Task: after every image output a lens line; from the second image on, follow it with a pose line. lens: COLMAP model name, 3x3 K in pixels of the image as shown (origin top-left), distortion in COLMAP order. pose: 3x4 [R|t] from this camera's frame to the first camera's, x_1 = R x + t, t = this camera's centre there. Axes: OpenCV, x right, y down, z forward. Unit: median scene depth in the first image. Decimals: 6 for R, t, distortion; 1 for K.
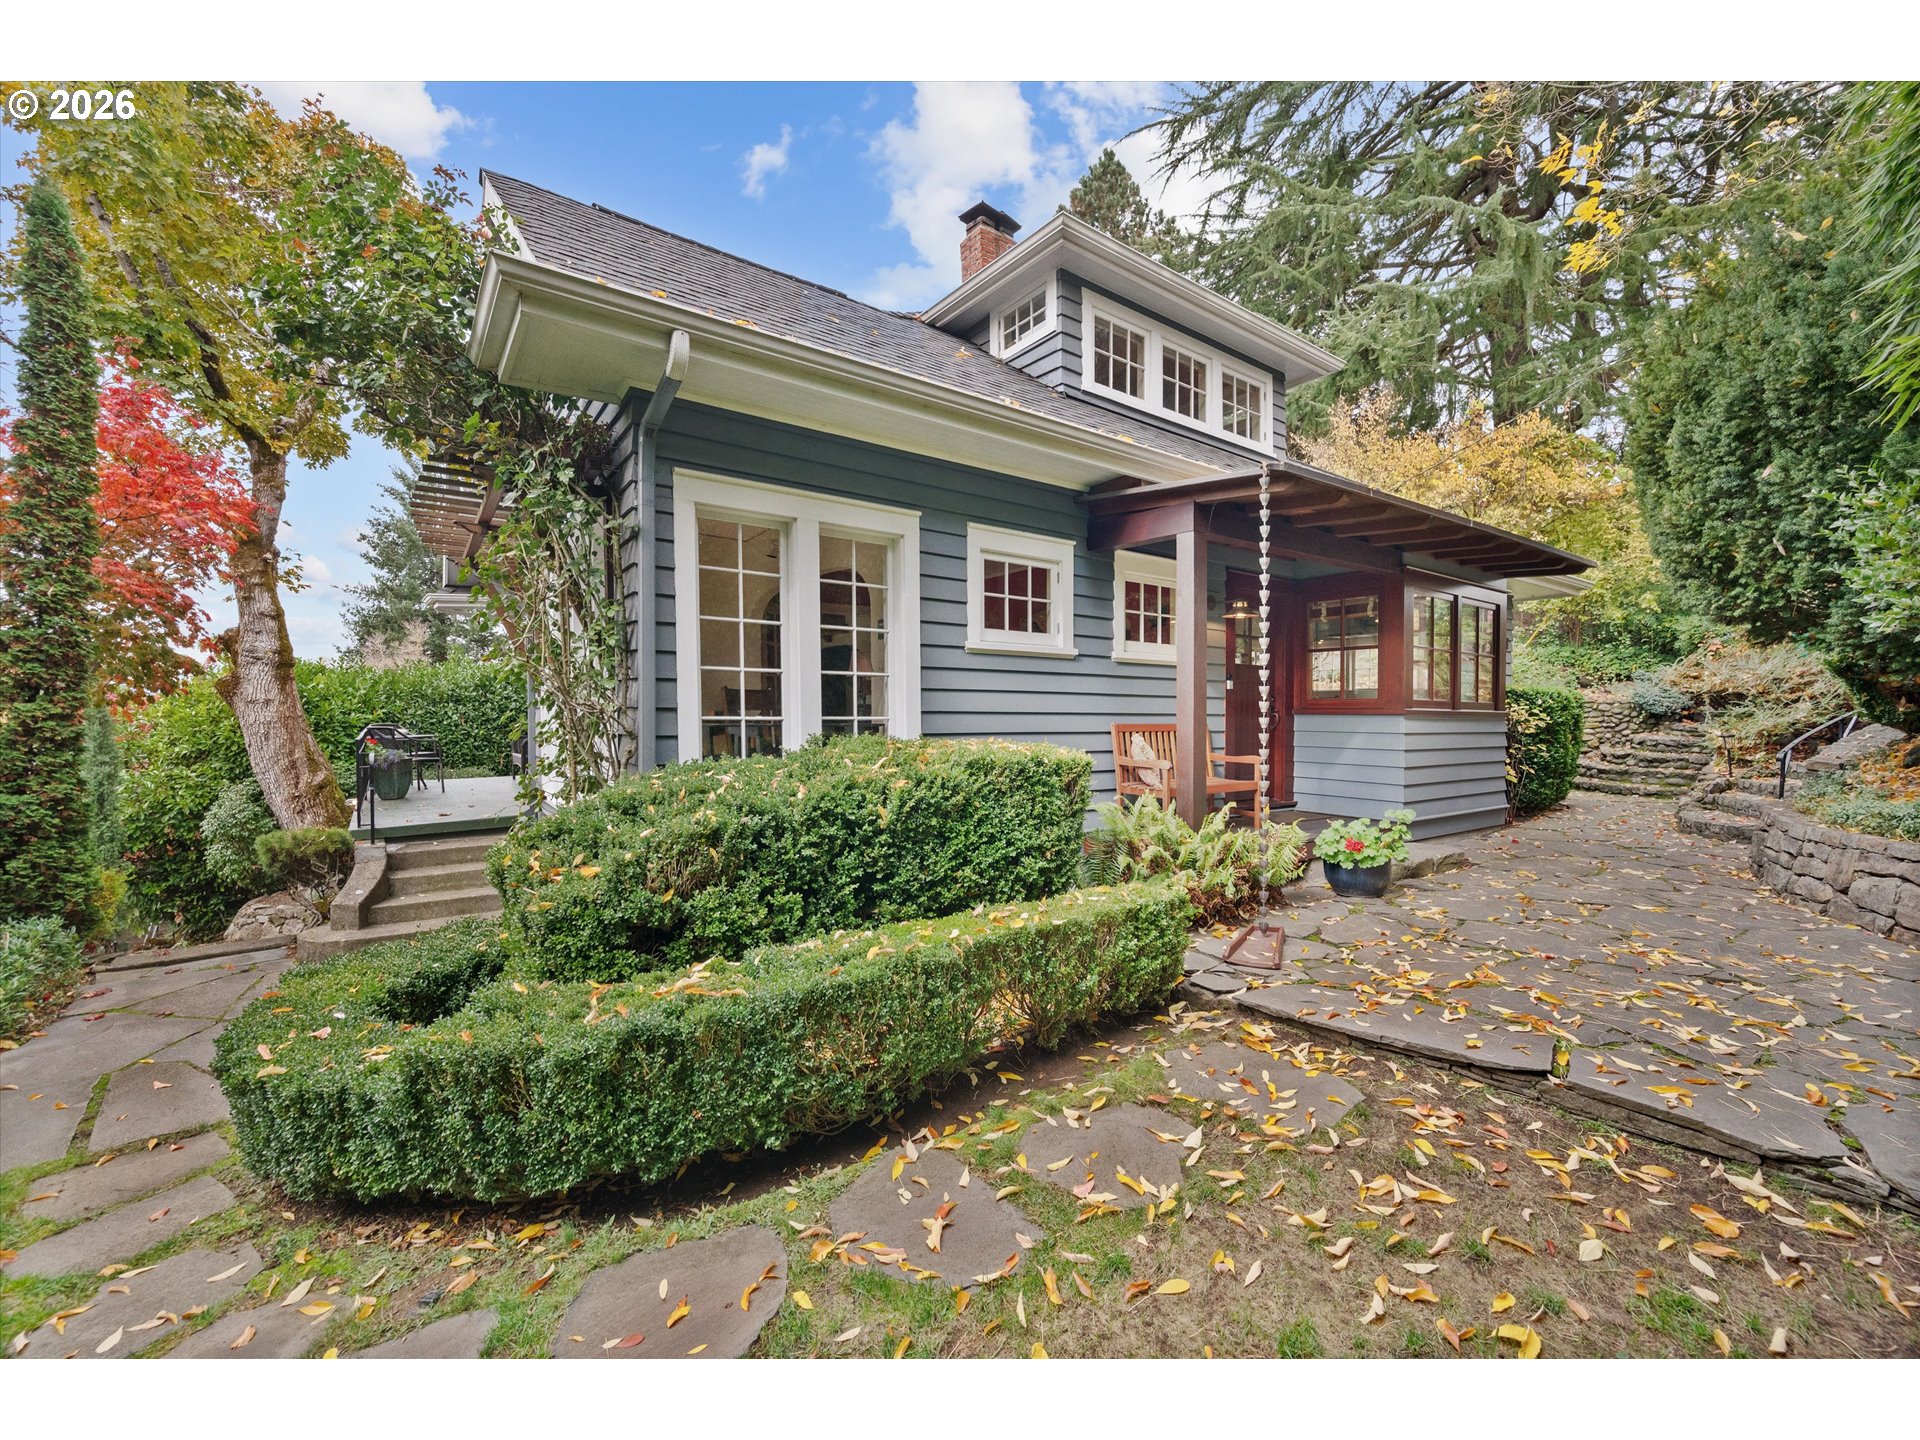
lens RADIAL K [[760.4, 0, 954.7], [0, 760.4, 717.7], [0, 0, 1]] dist [0.000876, 0.000199]
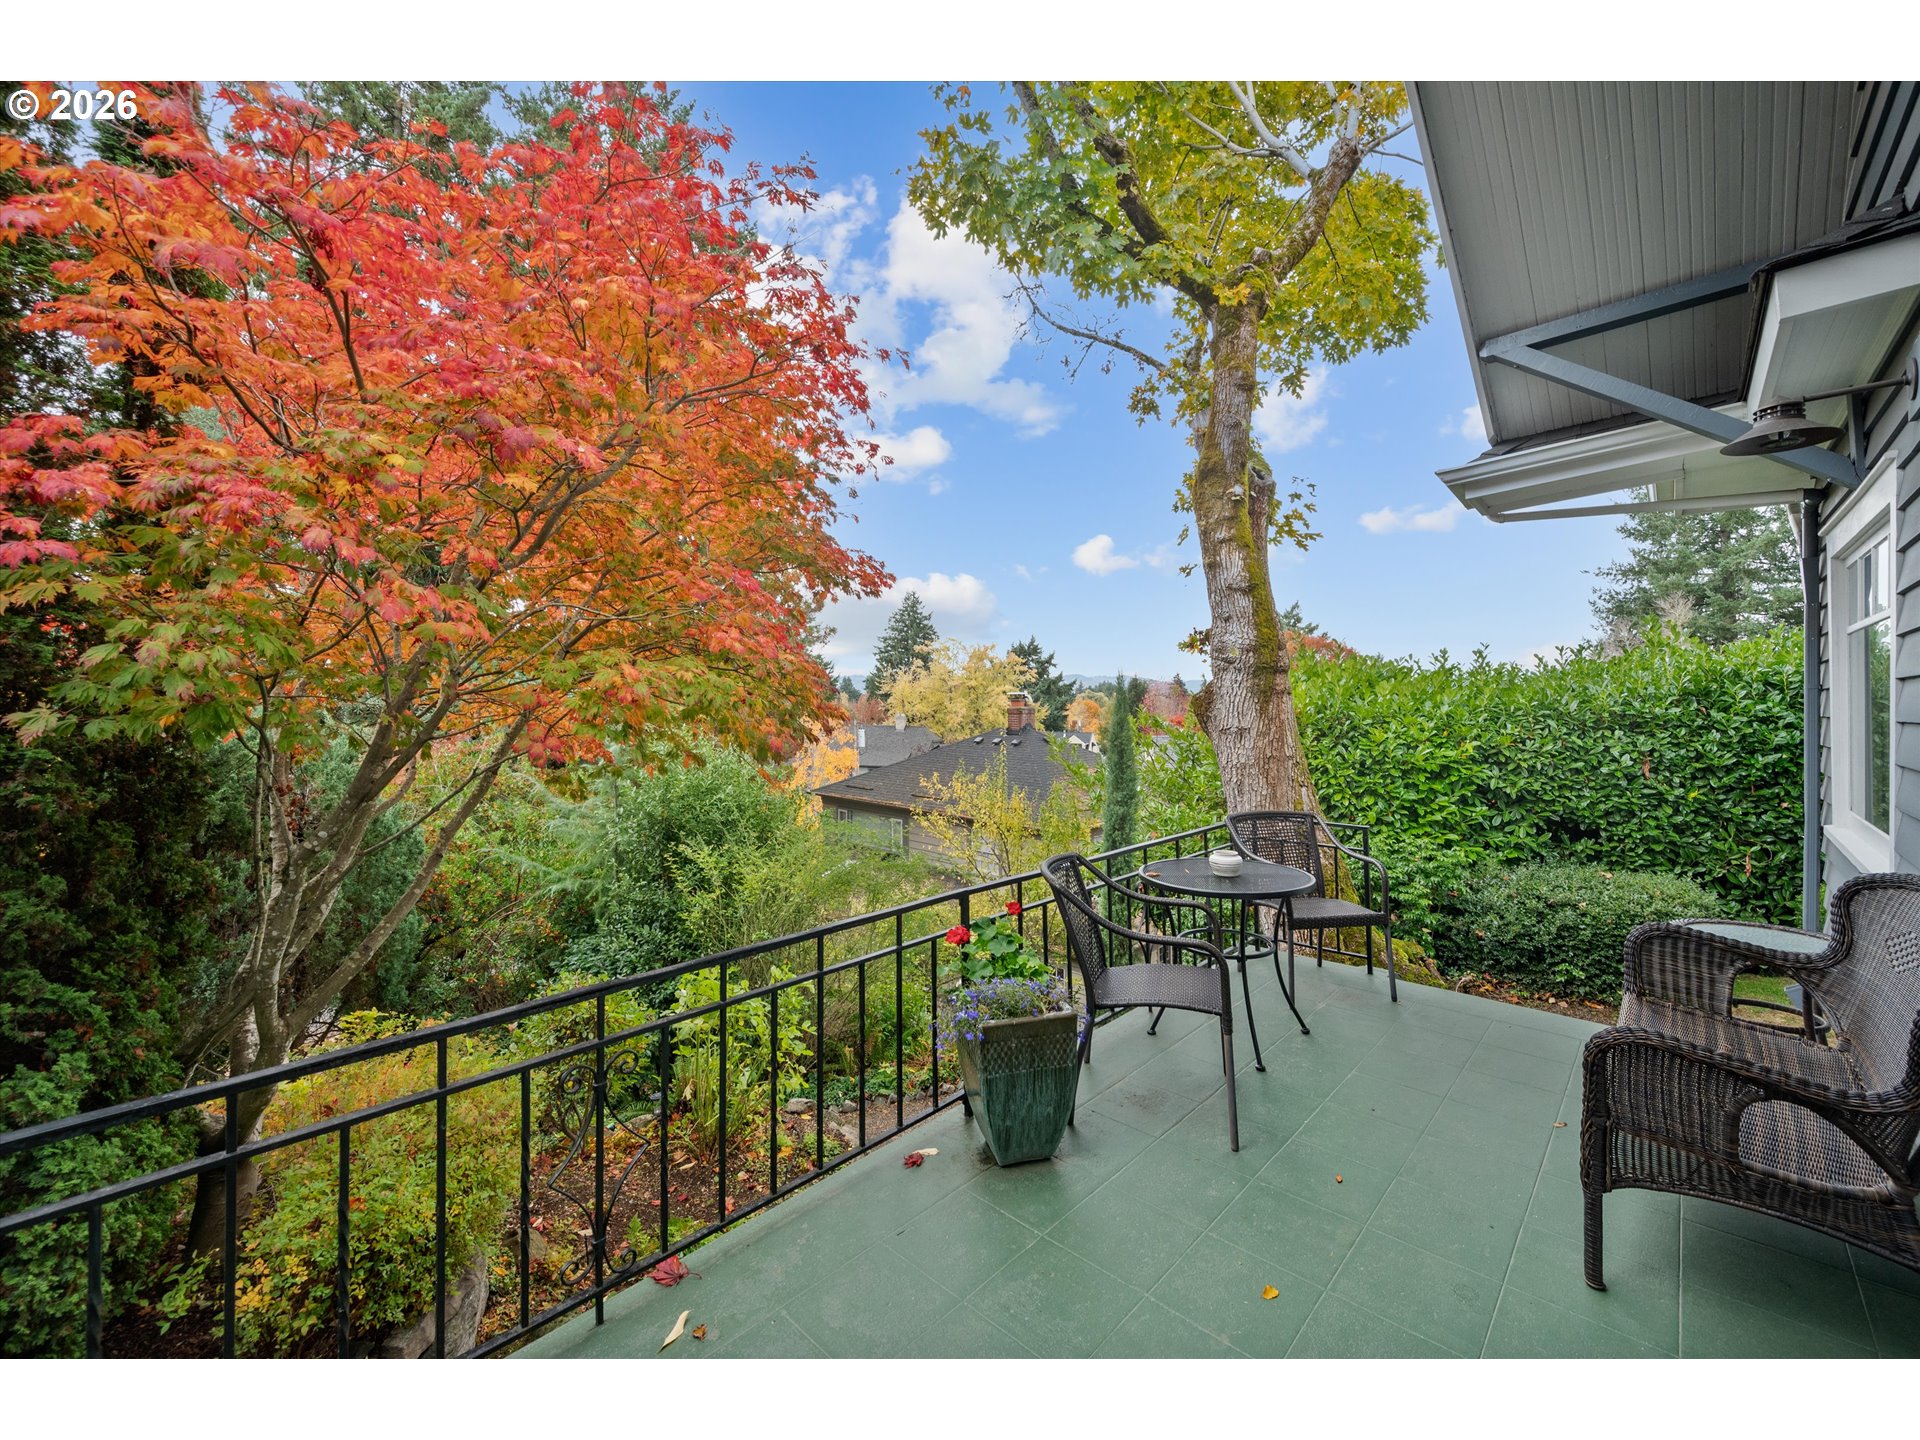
lens RADIAL K [[760.4, 0, 954.7], [0, 760.4, 717.7], [0, 0, 1]] dist [0.000876, 0.000199]
pose [[0.170024, 0.020036, -0.985236, -0.134109], [-0.015641, 0.999722, 0.017631, -0.015469], [0.985316, 0.012412, 0.170290, 0.262294]]
